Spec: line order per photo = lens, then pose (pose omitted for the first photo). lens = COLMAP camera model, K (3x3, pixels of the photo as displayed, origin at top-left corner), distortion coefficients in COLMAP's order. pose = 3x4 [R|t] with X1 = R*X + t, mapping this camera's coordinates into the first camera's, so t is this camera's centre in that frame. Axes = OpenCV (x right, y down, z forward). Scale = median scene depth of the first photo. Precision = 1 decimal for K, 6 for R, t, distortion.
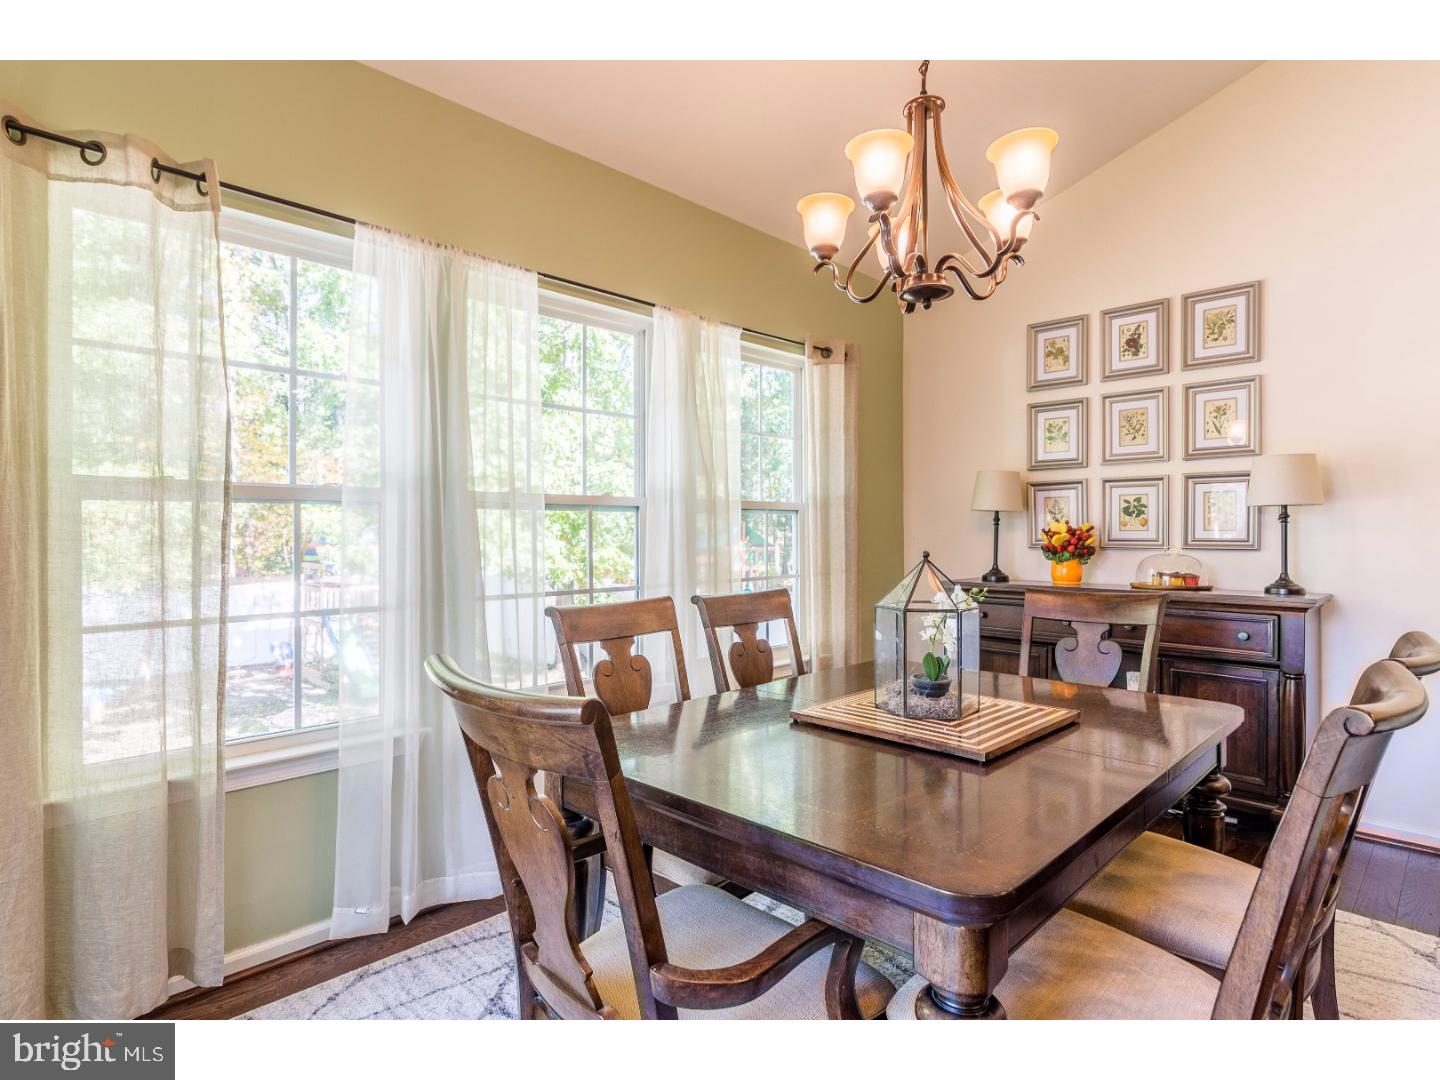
lens RADIAL K [[759.0, 0, 713.4], [0, 759.0, 535.8], [0, 0, 1]] dist [-0.008278, -0.000997]
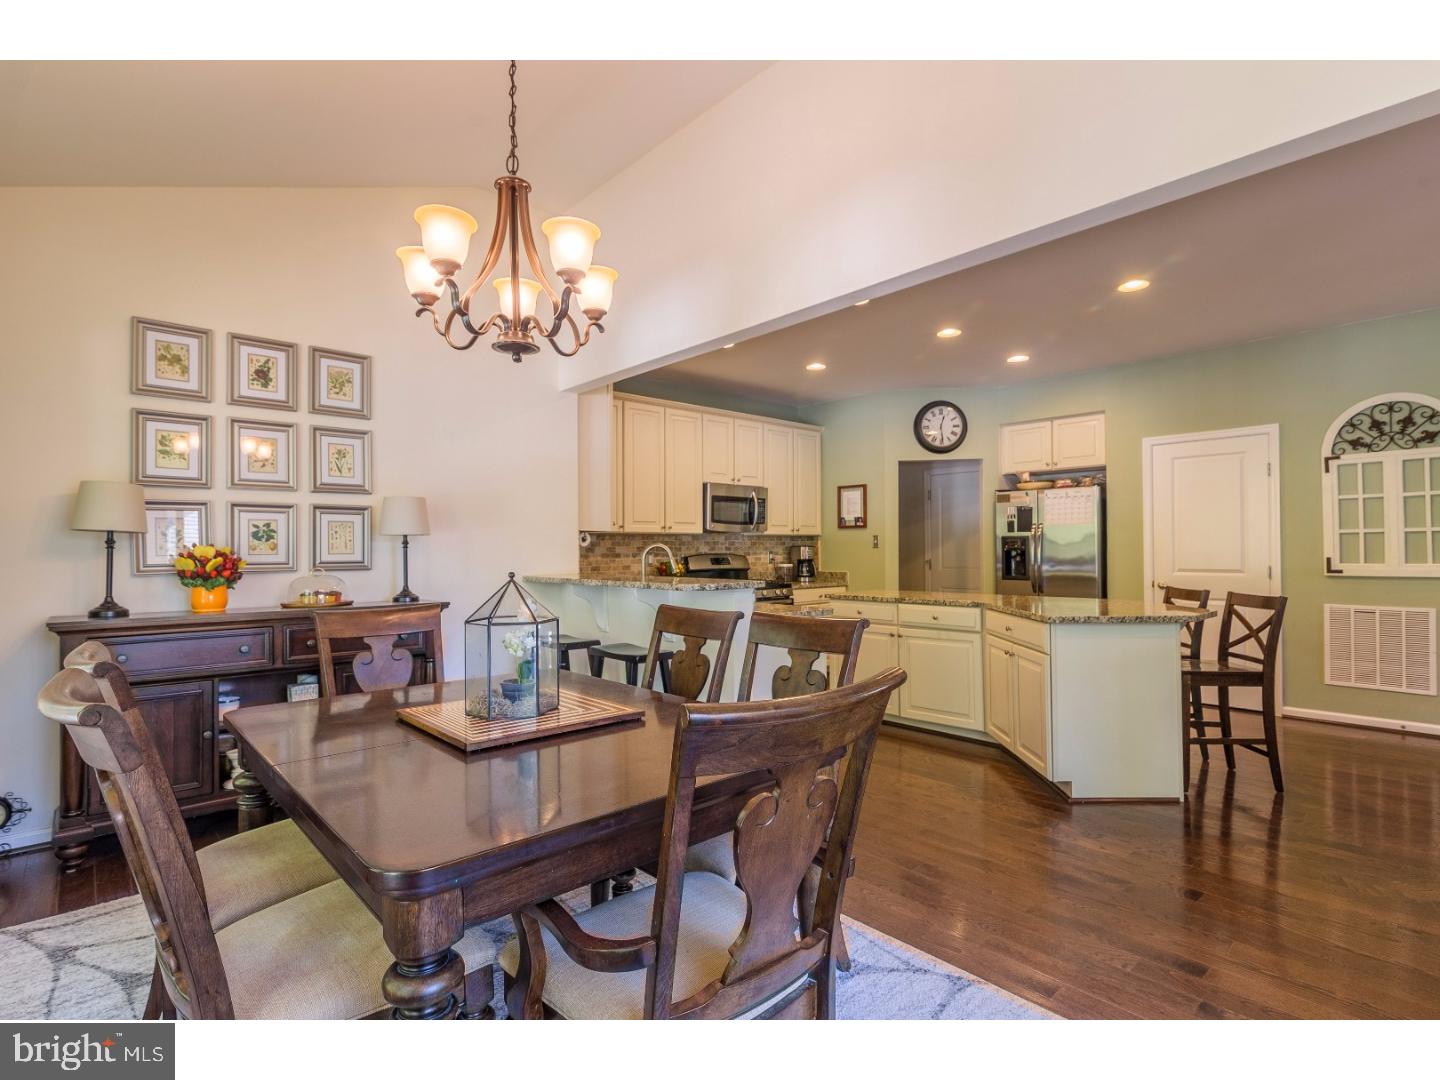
lens RADIAL K [[720.1, 0, 721.9], [0, 720.1, 544.6], [0, 0, 1]] dist [0.001495, -0.000123]
pose [[0.037784, 0.009371, 0.999242, -0.414022], [0.010221, 0.999900, -0.009764, -0.004249], [-0.999234, 0.010583, 0.037685, 0.333231]]
